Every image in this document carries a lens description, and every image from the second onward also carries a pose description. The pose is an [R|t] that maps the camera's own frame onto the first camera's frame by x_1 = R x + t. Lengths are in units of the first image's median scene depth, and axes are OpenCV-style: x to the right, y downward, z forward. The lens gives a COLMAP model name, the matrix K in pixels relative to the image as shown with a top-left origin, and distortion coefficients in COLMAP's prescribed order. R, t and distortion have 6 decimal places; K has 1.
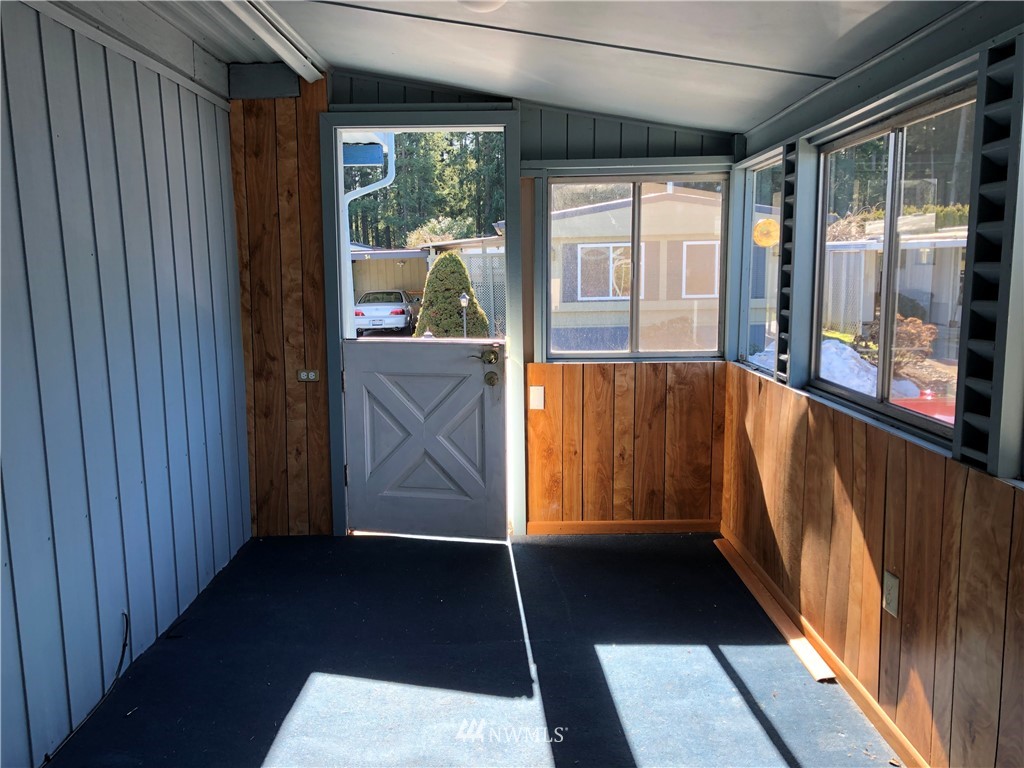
lens RADIAL K [[833.6, 0, 521.2], [0, 833.6, 379.6], [0, 0, 1]] dist [-0.017744, -0.030876]
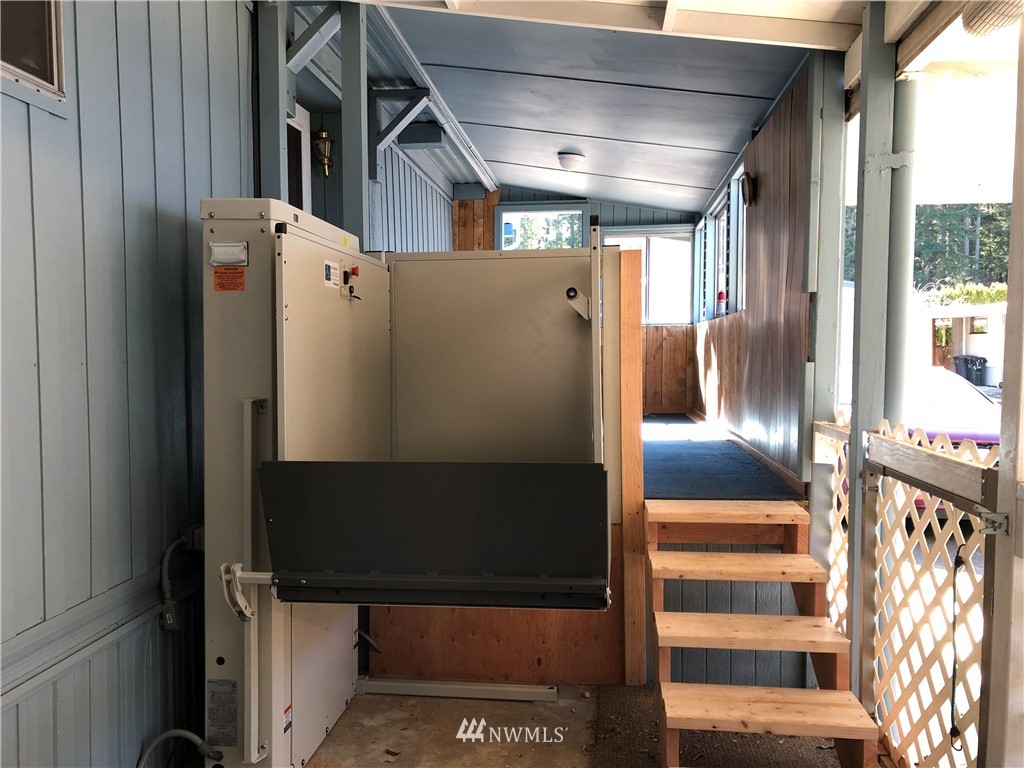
lens RADIAL K [[833.6, 0, 508.8], [0, 833.6, 393.3], [0, 0, 1]] dist [-0.017744, -0.030876]
pose [[0.992072, 0.011679, -0.125129, 0.061479], [-0.022476, 0.996108, -0.085224, 0.325056], [0.123646, 0.087361, 0.988473, -1.021129]]
